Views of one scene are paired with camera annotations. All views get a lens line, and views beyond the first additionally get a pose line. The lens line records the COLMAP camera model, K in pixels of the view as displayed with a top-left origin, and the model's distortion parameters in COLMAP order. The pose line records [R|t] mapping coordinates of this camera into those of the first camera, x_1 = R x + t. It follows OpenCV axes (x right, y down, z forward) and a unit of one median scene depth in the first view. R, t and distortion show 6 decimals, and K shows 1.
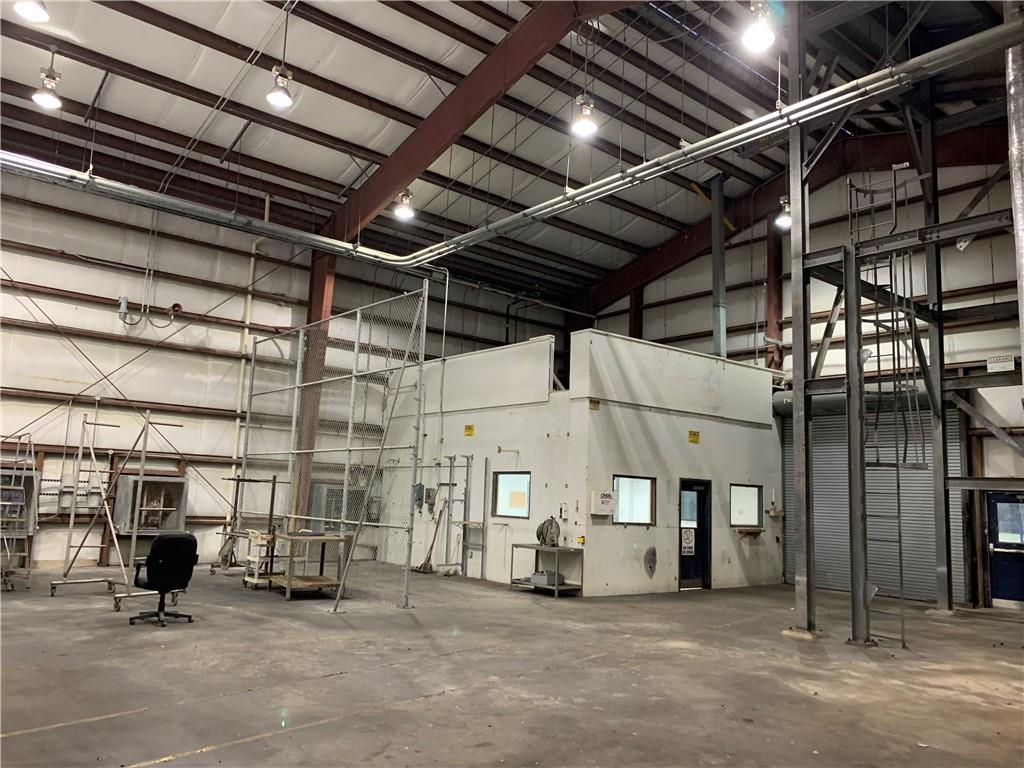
lens RADIAL K [[788.4, 0, 508.1], [0, 788.4, 382.2], [0, 0, 1]] dist [0.053594, -0.073909]
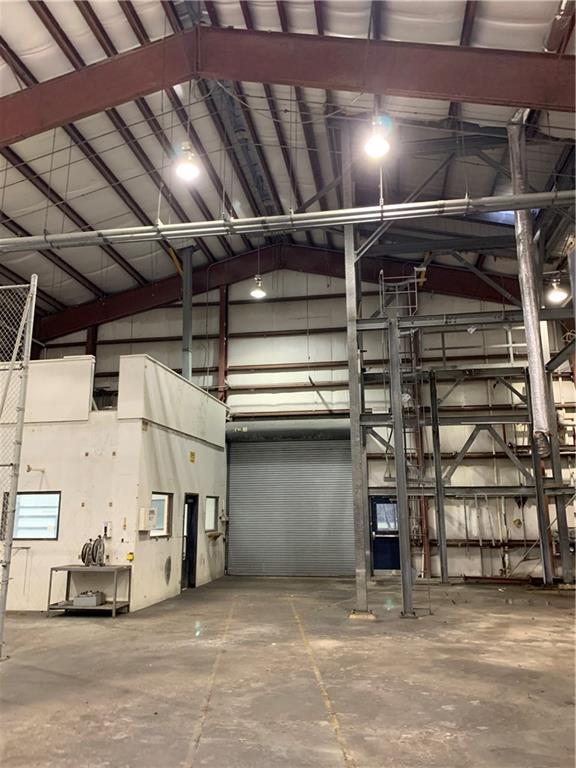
lens RADIAL K [[591.3, 0, 287.6], [0, 591.3, 381.3], [0, 0, 1]] dist [0.053594, -0.073909]
pose [[0.750031, 0.098378, 0.654046, -0.270969], [-0.058135, 0.994855, -0.082974, 0.023898], [-0.658843, 0.024210, 0.751891, 0.262724]]
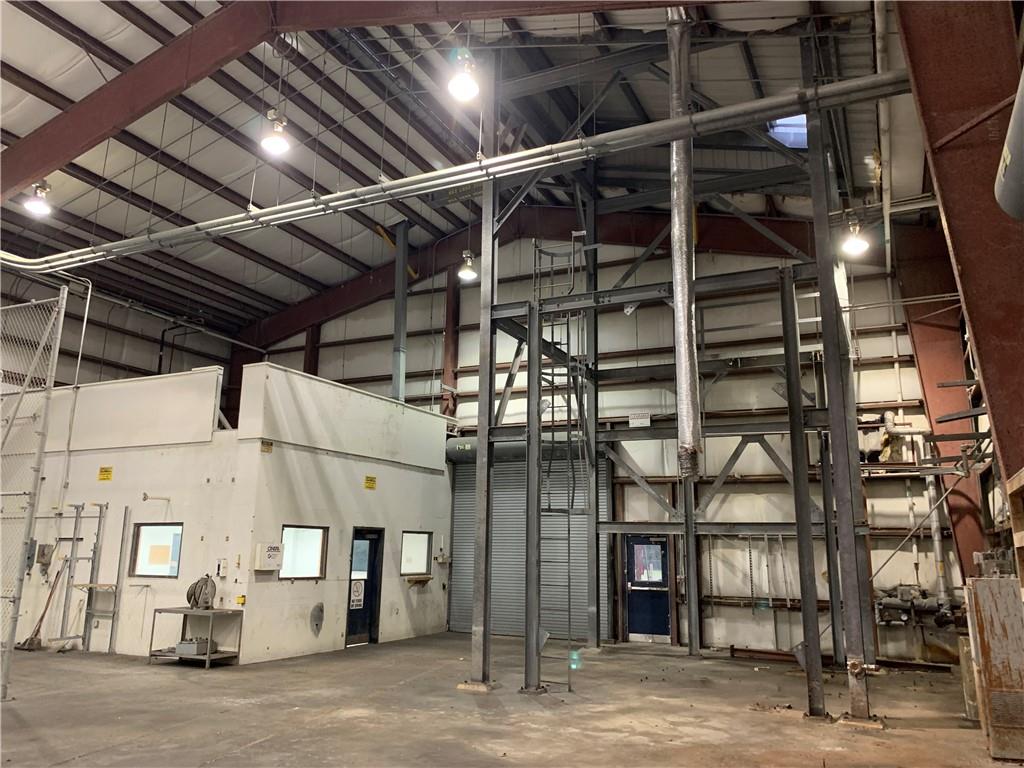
lens RADIAL K [[788.4, 0, 514.2], [0, 788.4, 376.0], [0, 0, 1]] dist [0.053594, -0.073909]
pose [[0.907090, 0.066169, 0.415704, -0.015797], [-0.039160, 0.996550, -0.073174, 0.003443], [-0.419111, 0.050096, 0.906552, 0.052461]]
